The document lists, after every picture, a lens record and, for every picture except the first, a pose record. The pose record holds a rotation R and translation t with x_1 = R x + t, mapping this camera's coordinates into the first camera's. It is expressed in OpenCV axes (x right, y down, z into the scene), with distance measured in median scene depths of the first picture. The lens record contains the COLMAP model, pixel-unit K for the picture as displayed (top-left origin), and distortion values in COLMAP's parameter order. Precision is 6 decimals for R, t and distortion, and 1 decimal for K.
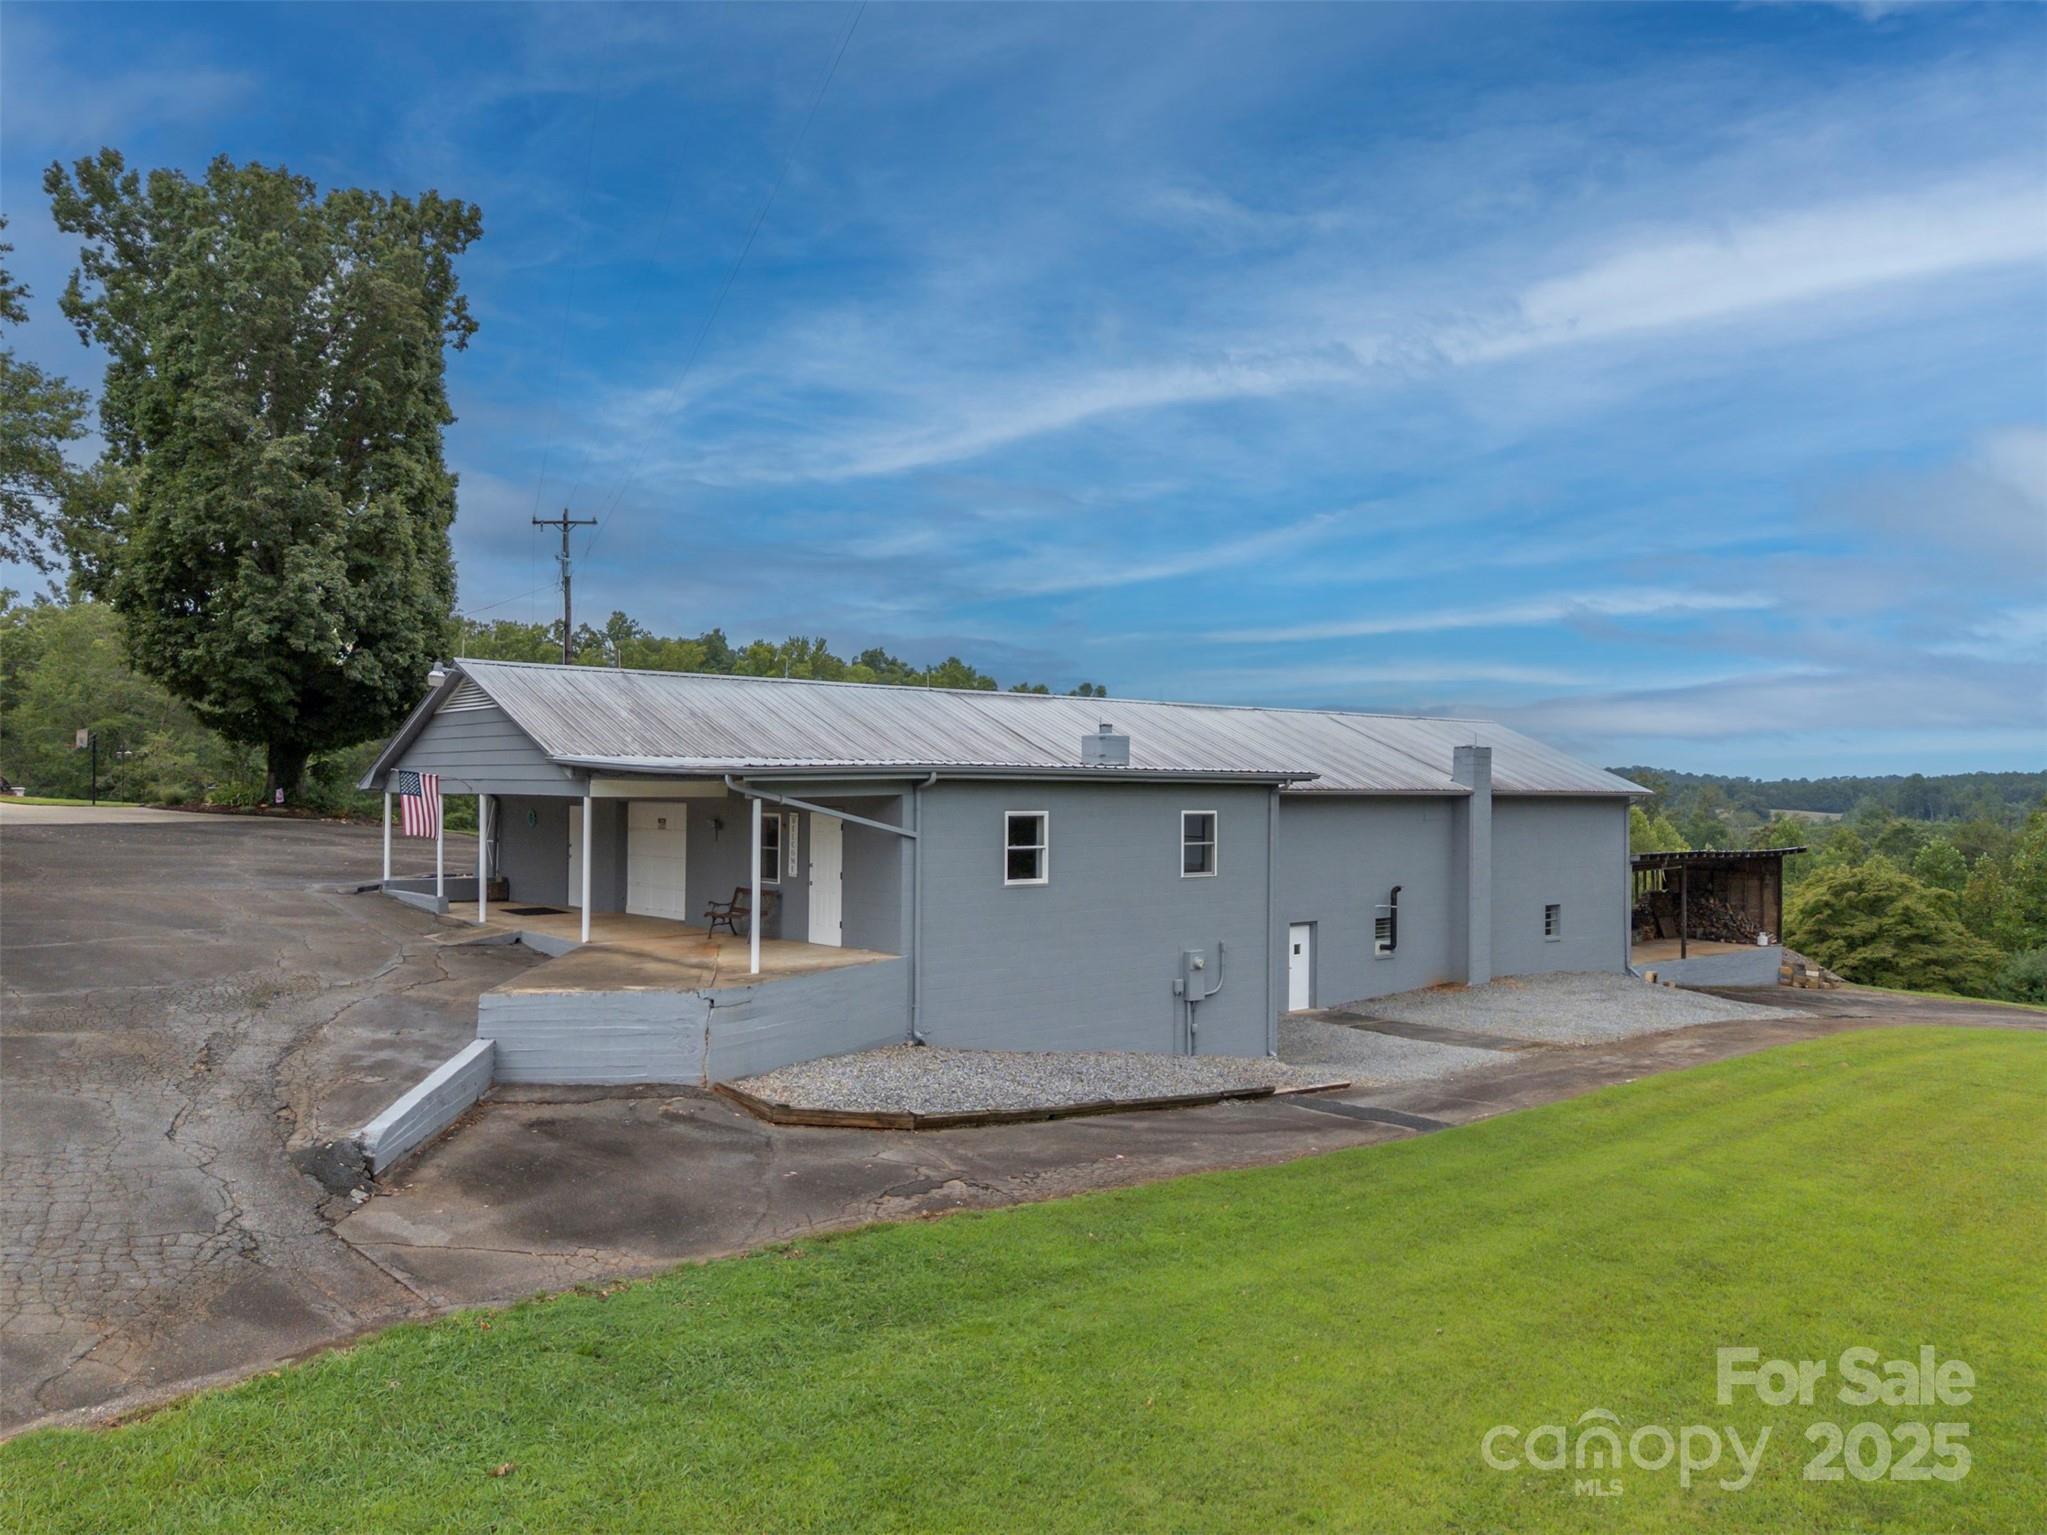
lens RADIAL K [[1564.5, 0, 1023.5], [0, 1564.5, 767.5], [0, 0, 1]] dist [0.007307, -0.033490]
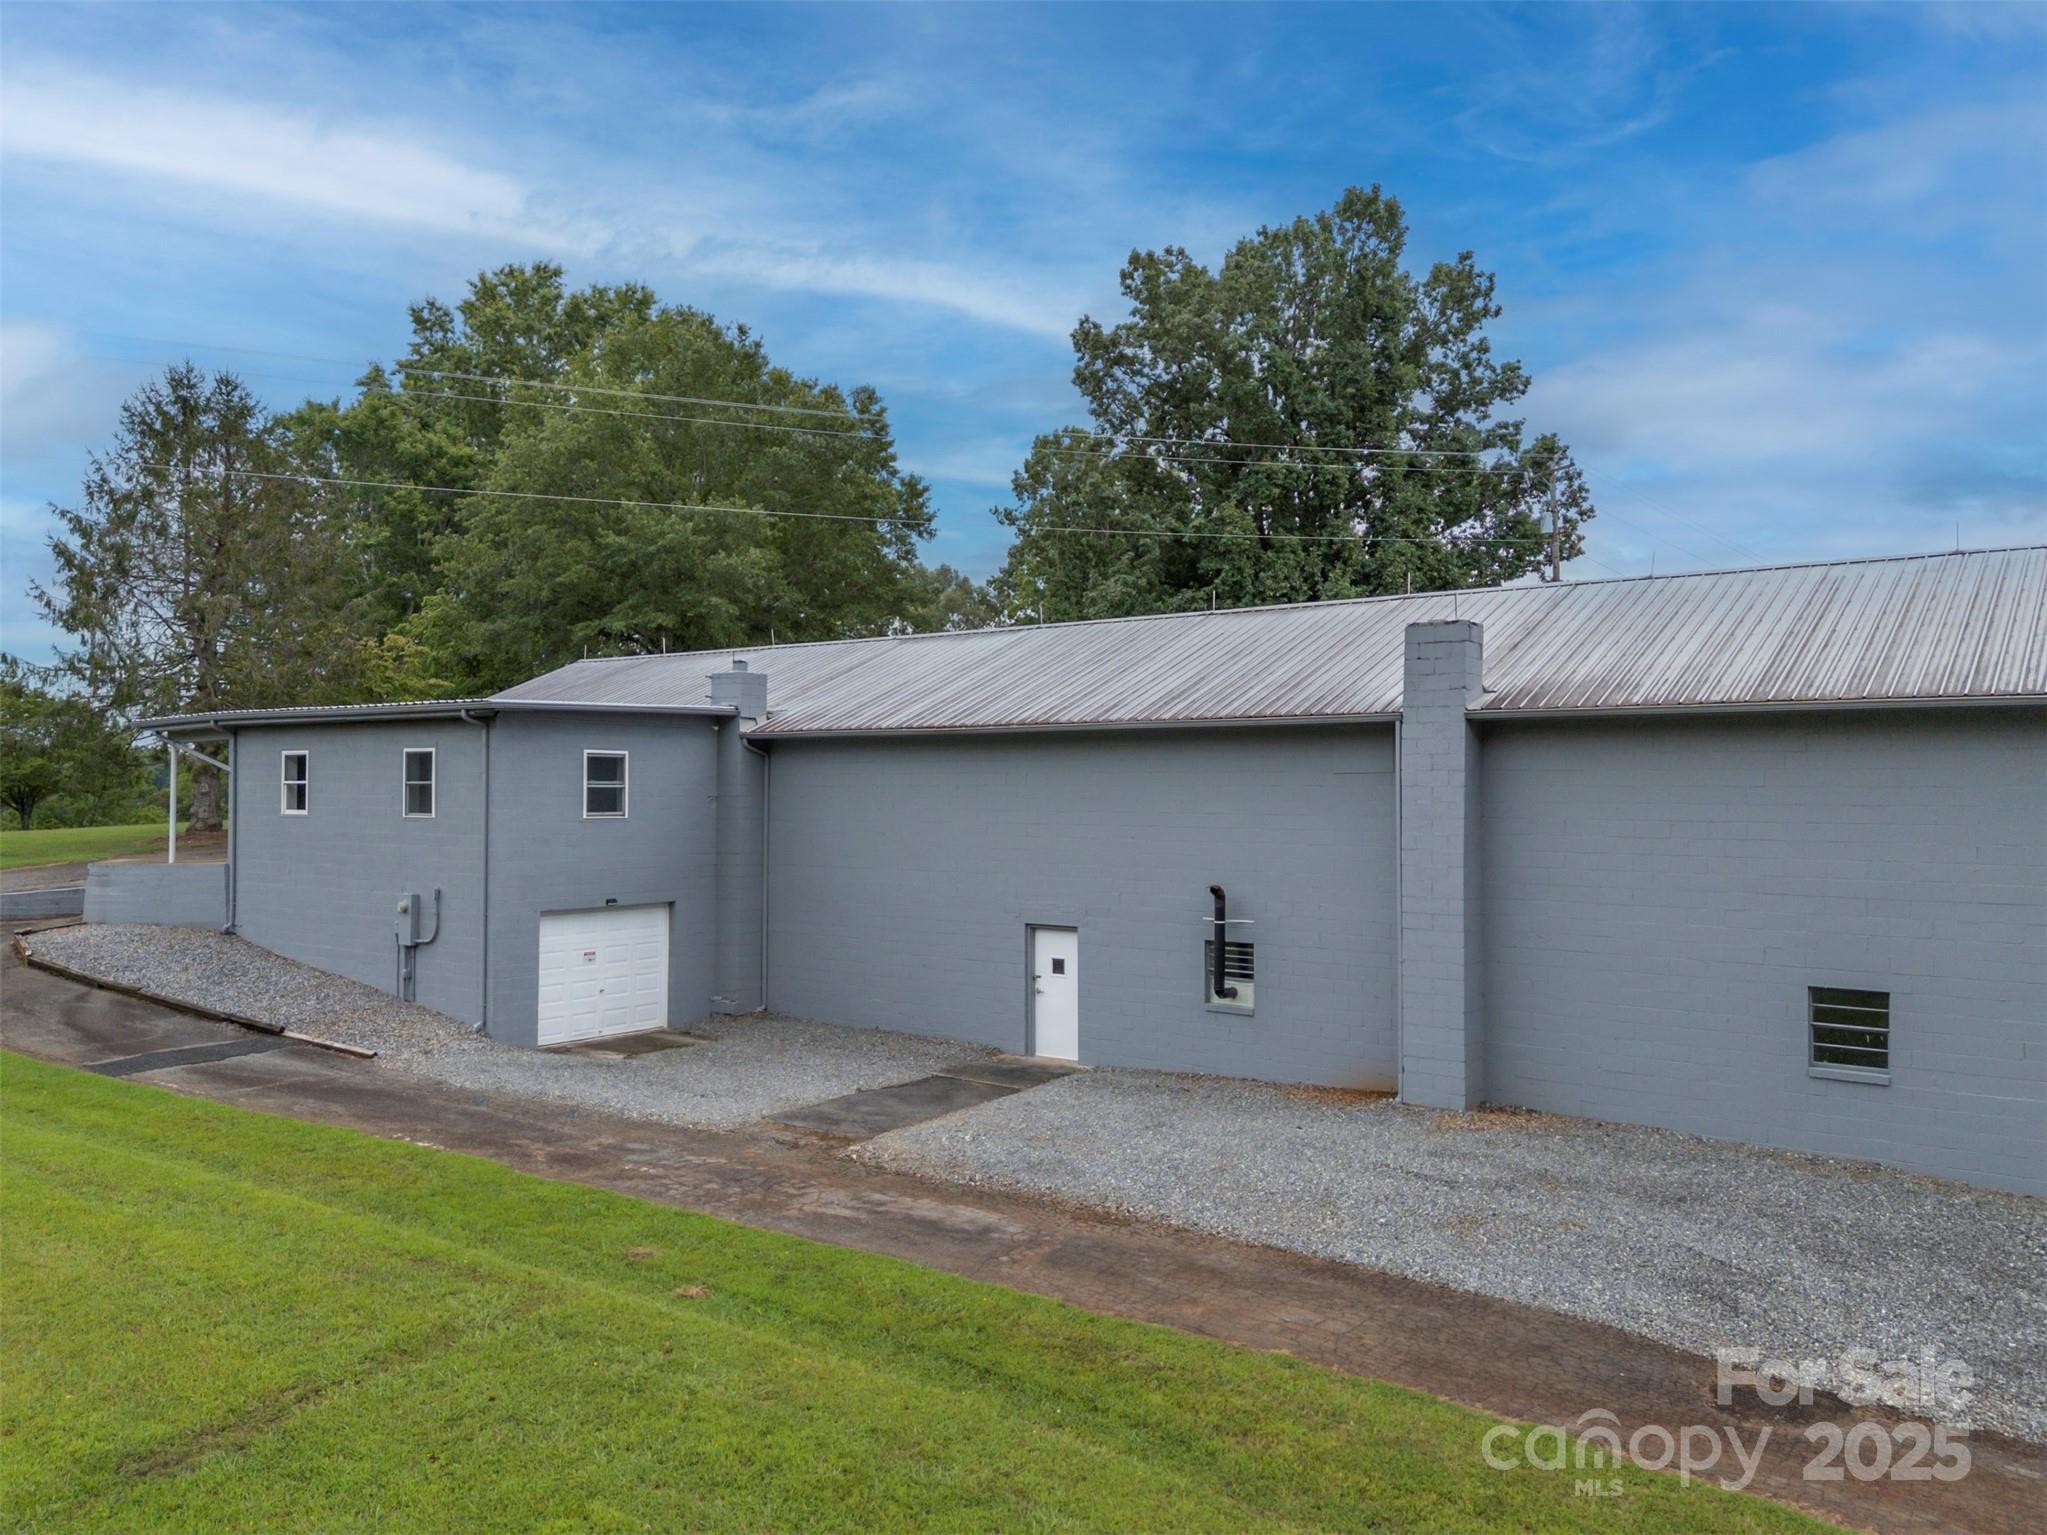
lens RADIAL K [[1564.5, 0, 1023.5], [0, 1564.5, 767.5], [0, 0, 1]] dist [0.007307, -0.033490]
pose [[0.200636, -0.008892, -0.979625, 0.885993], [0.012139, 0.999905, -0.006590, 0.039840], [0.979591, -0.010569, 0.200725, 0.923605]]
